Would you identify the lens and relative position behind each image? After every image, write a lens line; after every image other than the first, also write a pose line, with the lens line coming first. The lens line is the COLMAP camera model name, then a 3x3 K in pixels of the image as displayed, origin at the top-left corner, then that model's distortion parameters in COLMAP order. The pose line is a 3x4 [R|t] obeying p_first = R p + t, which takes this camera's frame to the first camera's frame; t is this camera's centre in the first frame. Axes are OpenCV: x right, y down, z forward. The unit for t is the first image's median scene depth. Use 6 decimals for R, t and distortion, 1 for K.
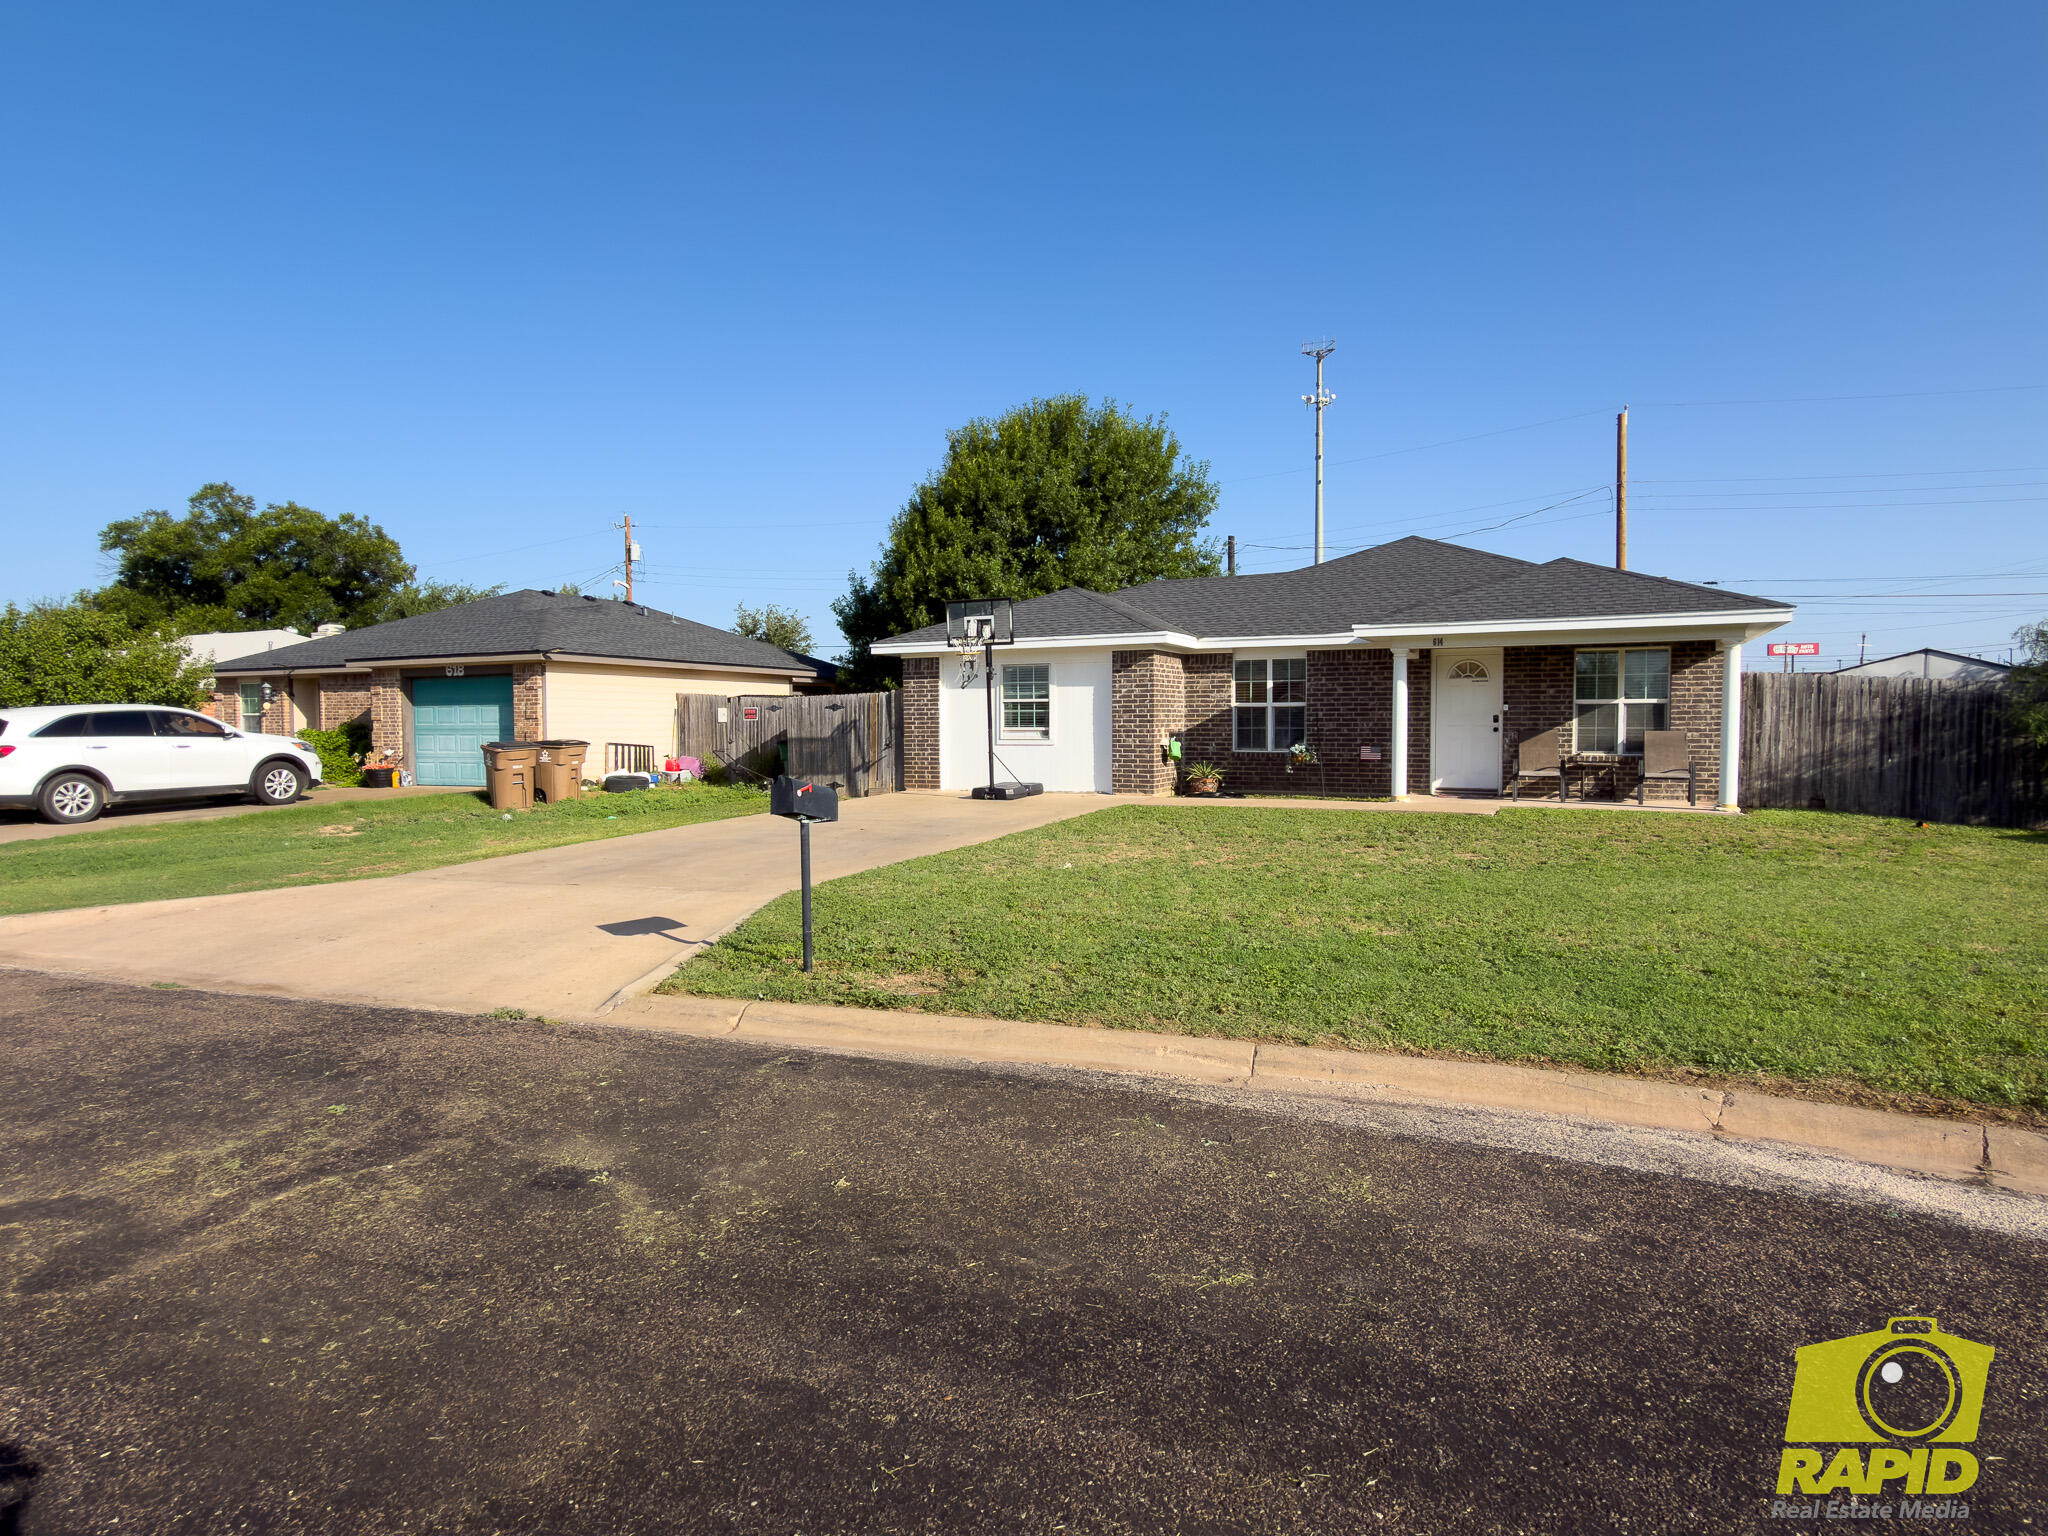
lens RADIAL K [[1139.2, 0, 1024.0], [0, 1139.2, 768.0], [0, 0, 1]] dist [-0.002410, -0.000542]
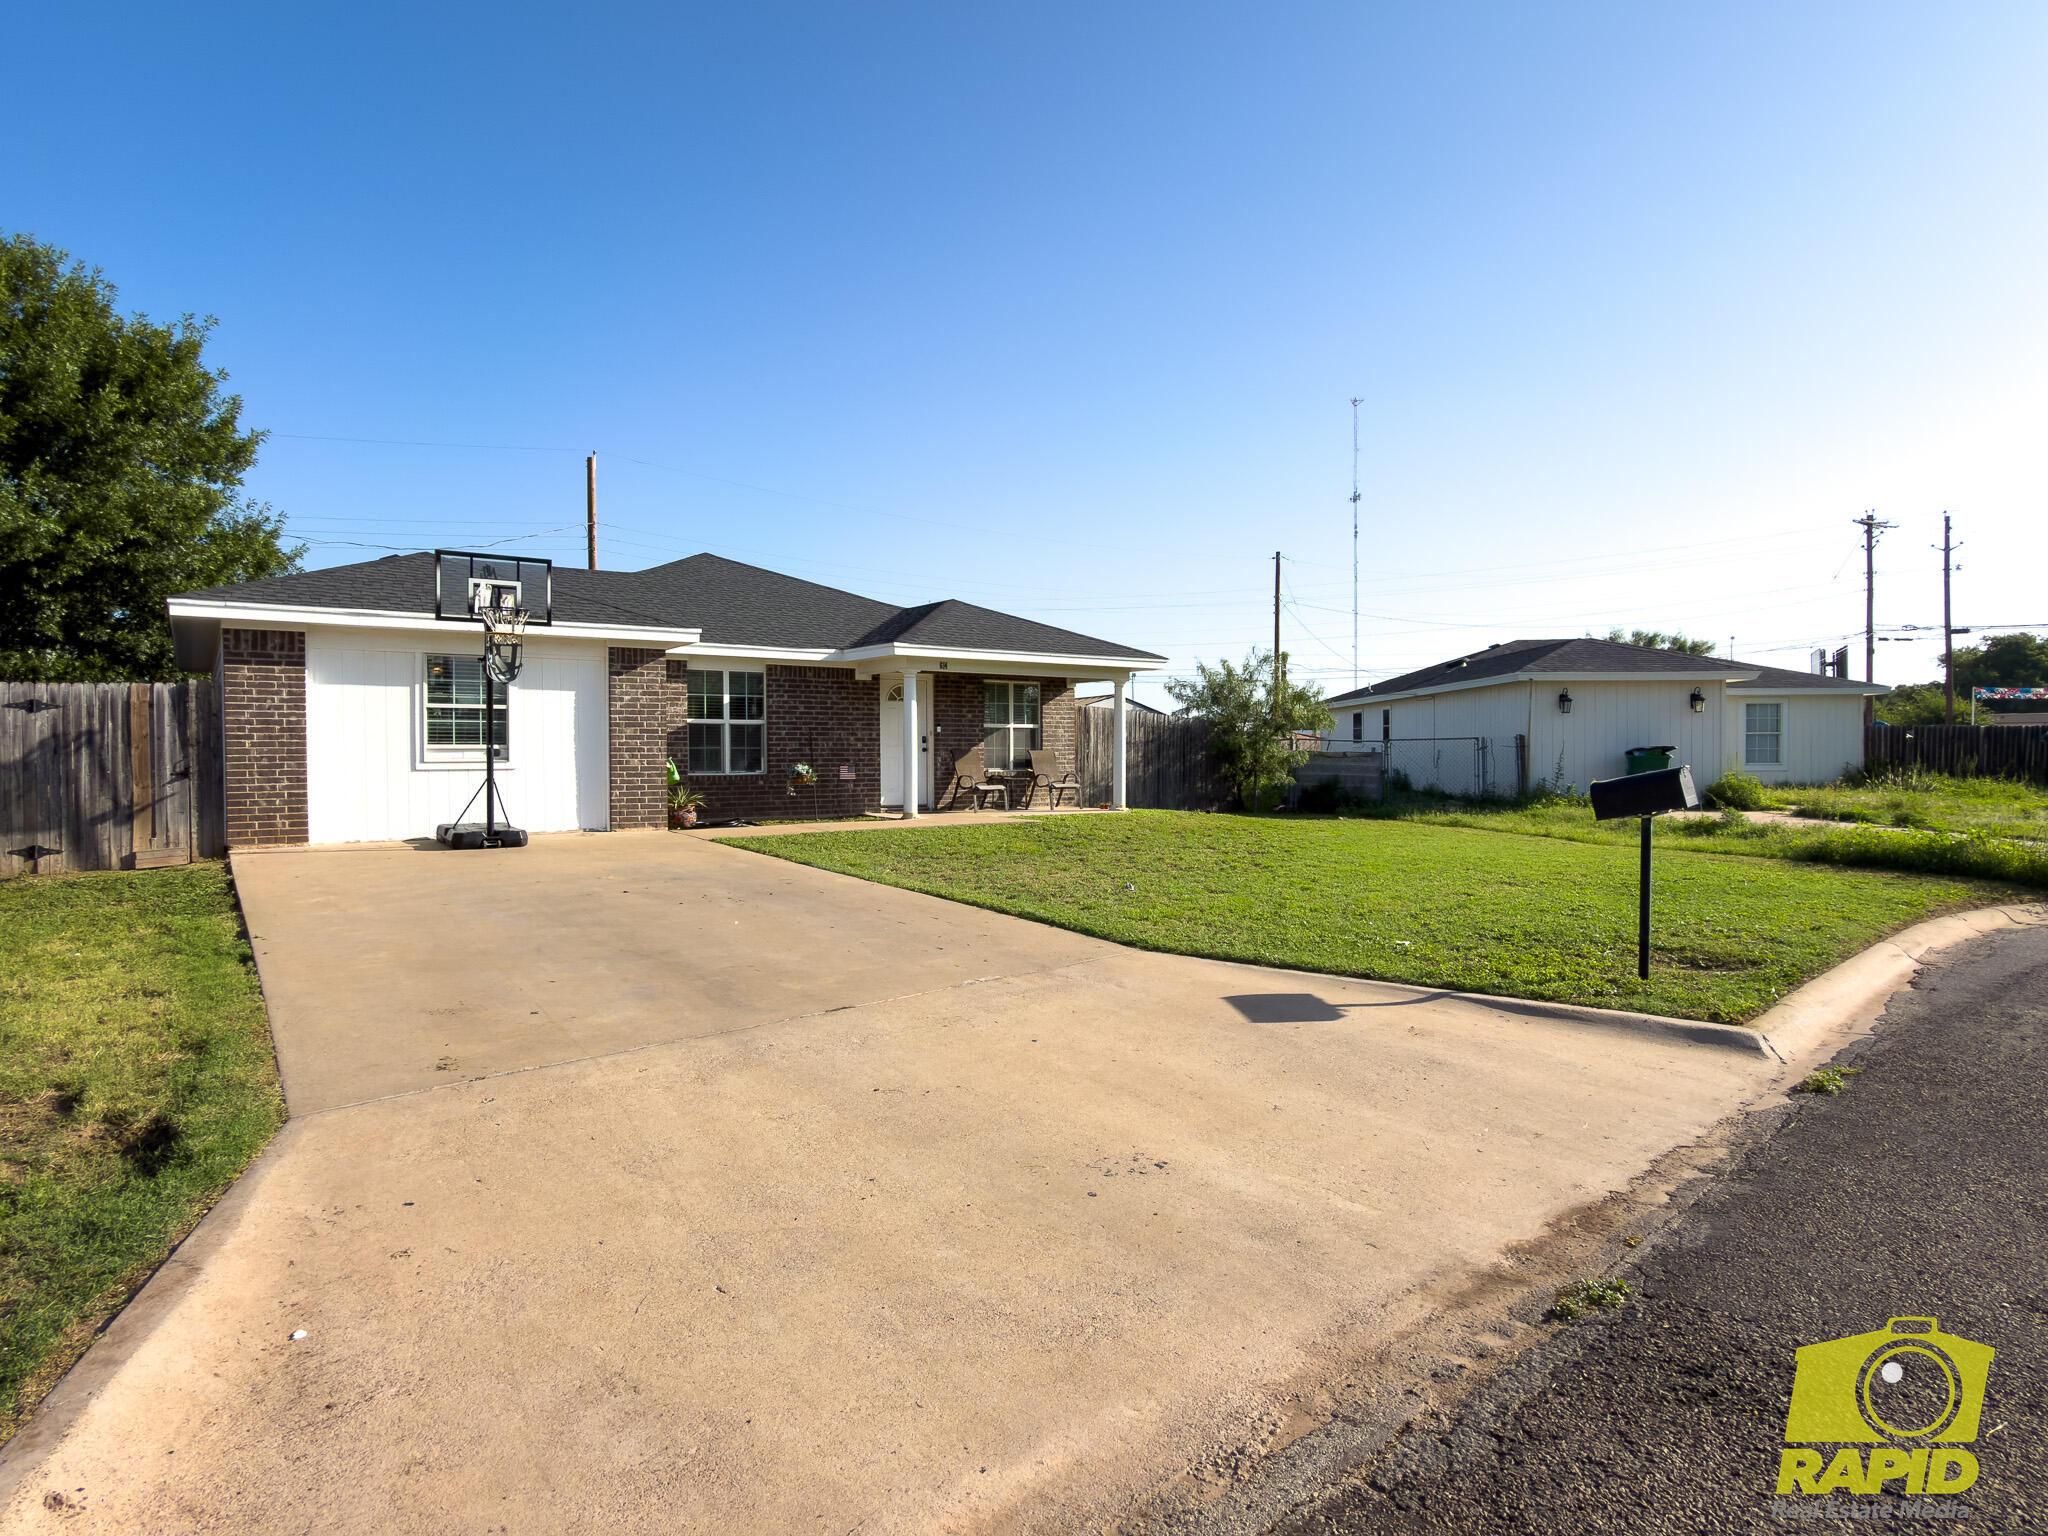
lens RADIAL K [[1139.2, 0, 1024.0], [0, 1139.2, 768.0], [0, 0, 1]] dist [-0.002410, -0.000542]
pose [[0.471857, -0.008440, 0.881635, -0.458968], [0.038609, 0.999193, -0.011099, -0.000454], [-0.880829, 0.039276, 0.471802, 0.373426]]
